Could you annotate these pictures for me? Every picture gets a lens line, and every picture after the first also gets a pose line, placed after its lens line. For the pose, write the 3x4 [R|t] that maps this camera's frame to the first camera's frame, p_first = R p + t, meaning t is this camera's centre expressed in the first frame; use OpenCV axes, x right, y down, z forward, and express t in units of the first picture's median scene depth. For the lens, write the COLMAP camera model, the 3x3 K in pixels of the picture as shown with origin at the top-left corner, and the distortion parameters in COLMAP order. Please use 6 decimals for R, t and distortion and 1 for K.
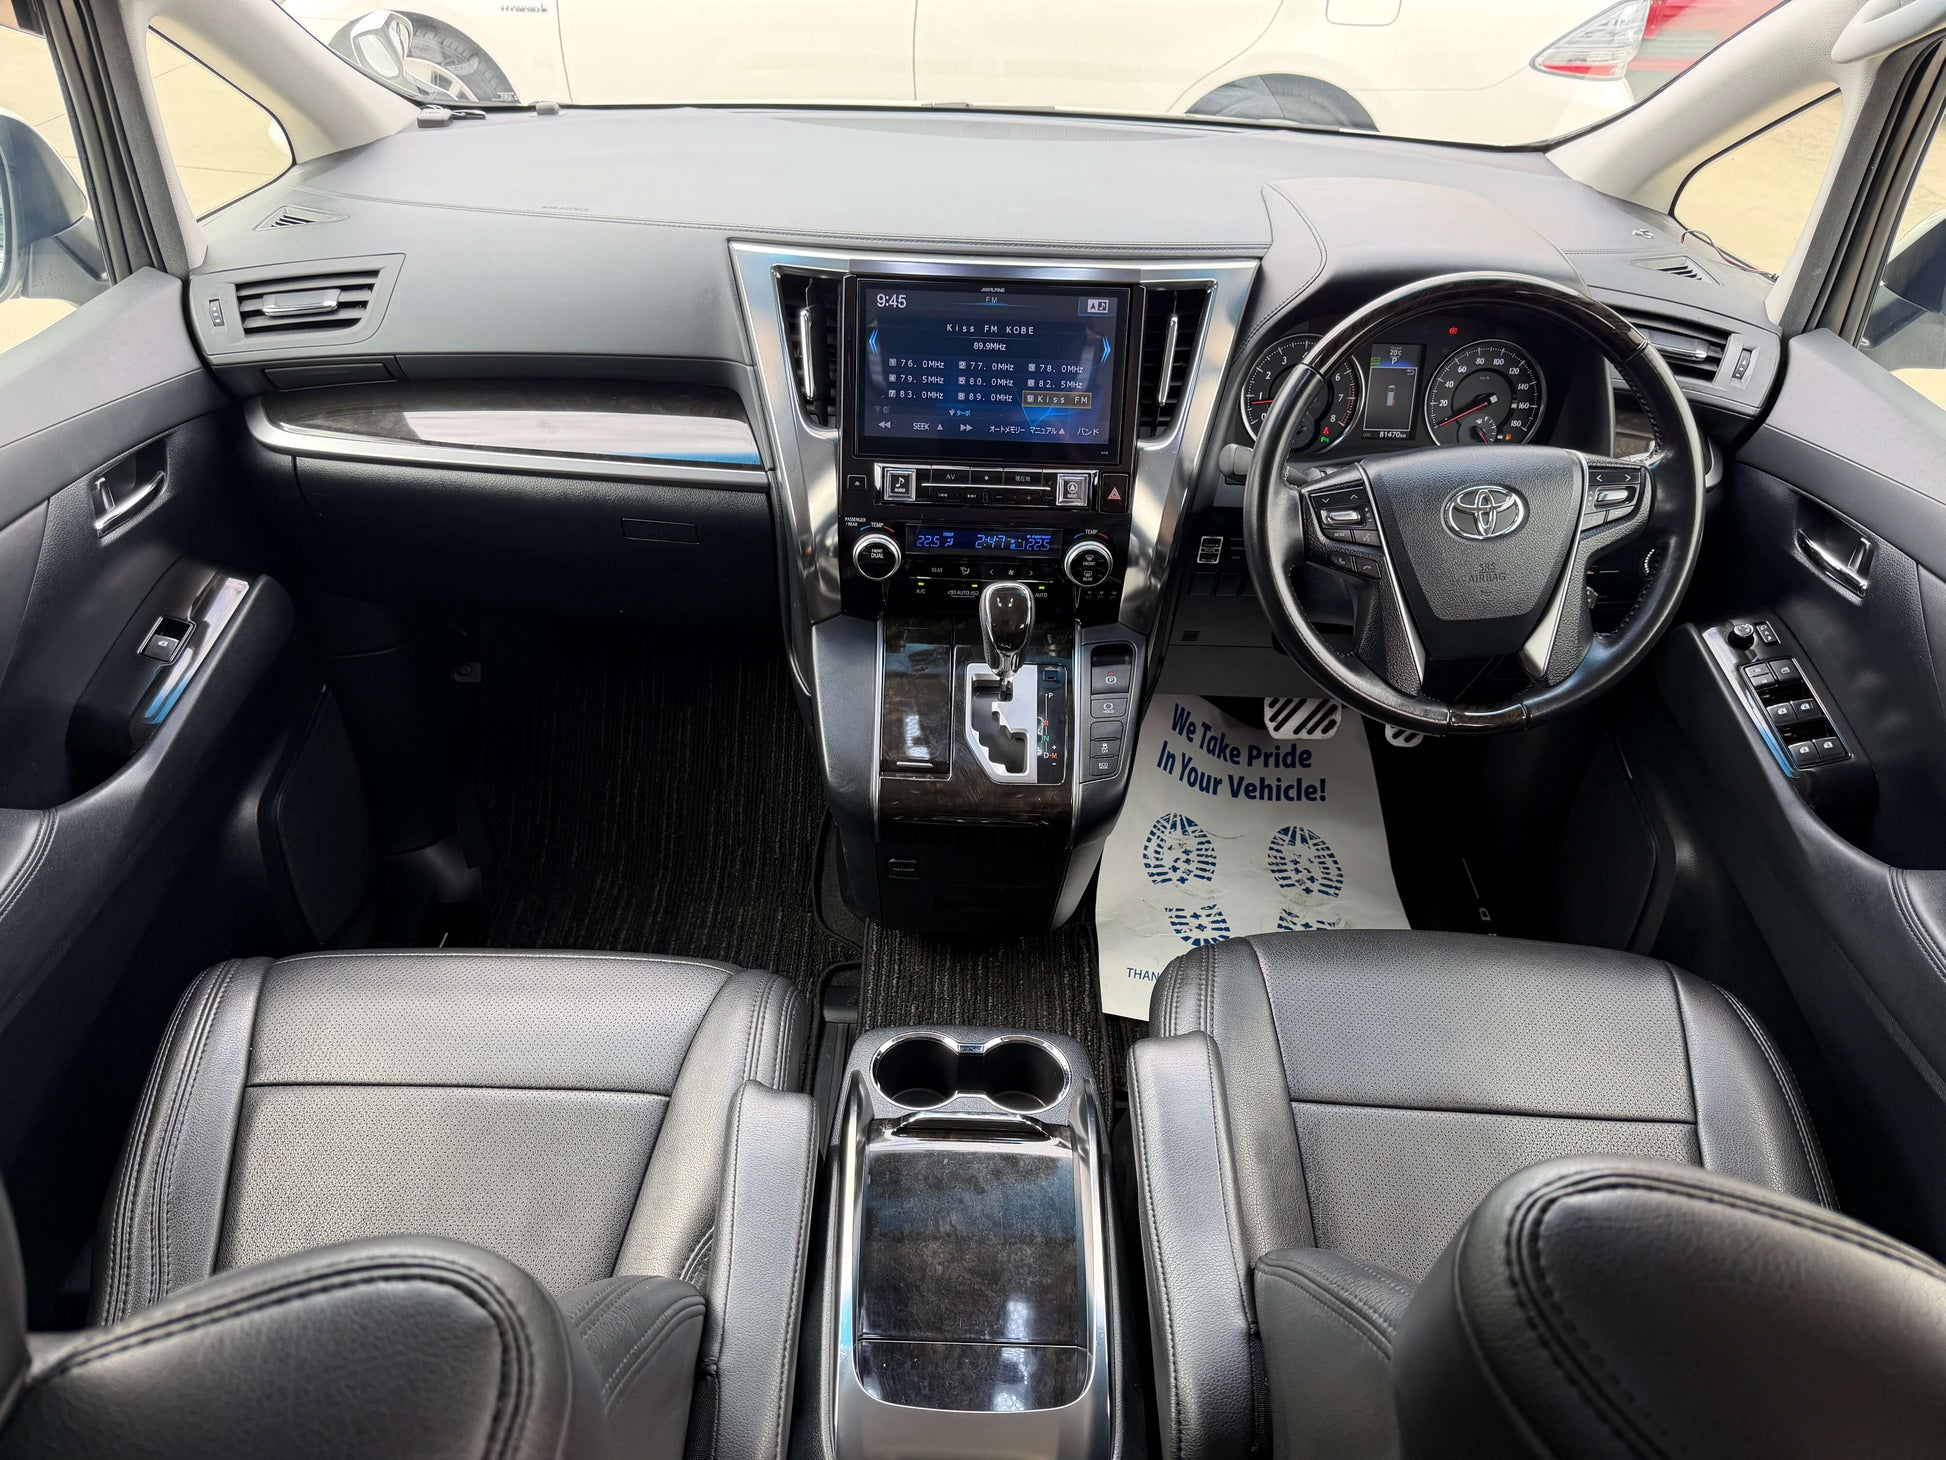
lens RADIAL K [[1233.0, 0, 968.7], [0, 1233.0, 724.4], [0, 0, 1]] dist [0.066339, -0.110159]
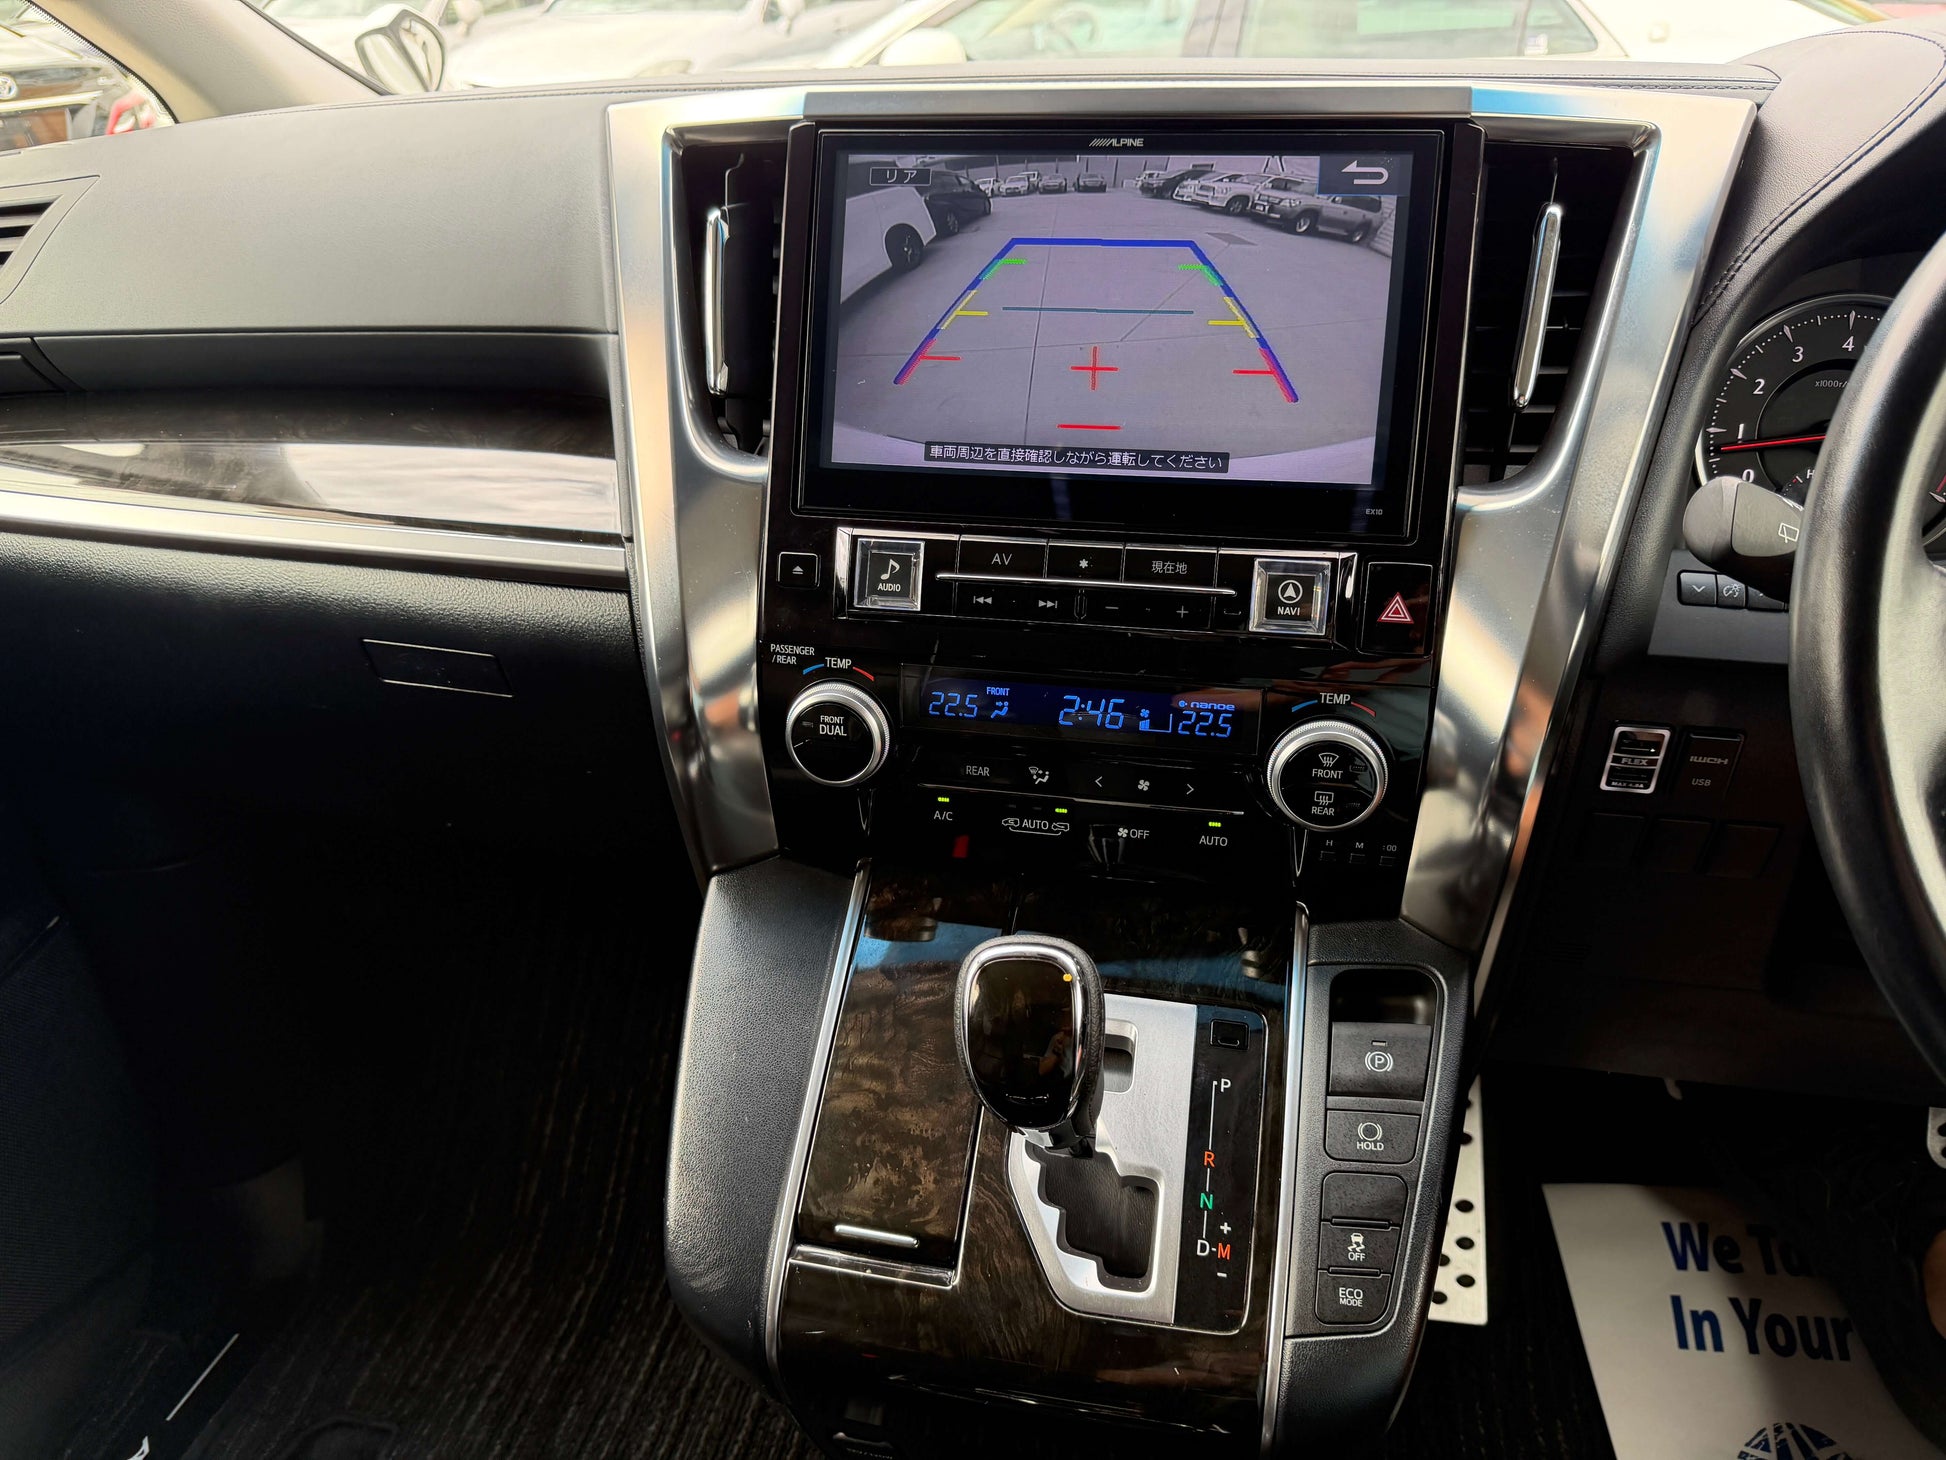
lens RADIAL K [[1233.0, 0, 968.7], [0, 1233.0, 724.4], [0, 0, 1]] dist [0.066339, -0.110159]
pose [[0.974916, 0.042058, -0.218563, 0.070341], [-0.081881, 0.980893, -0.176480, -0.063484], [0.206965, 0.189949, 0.959732, 0.575797]]
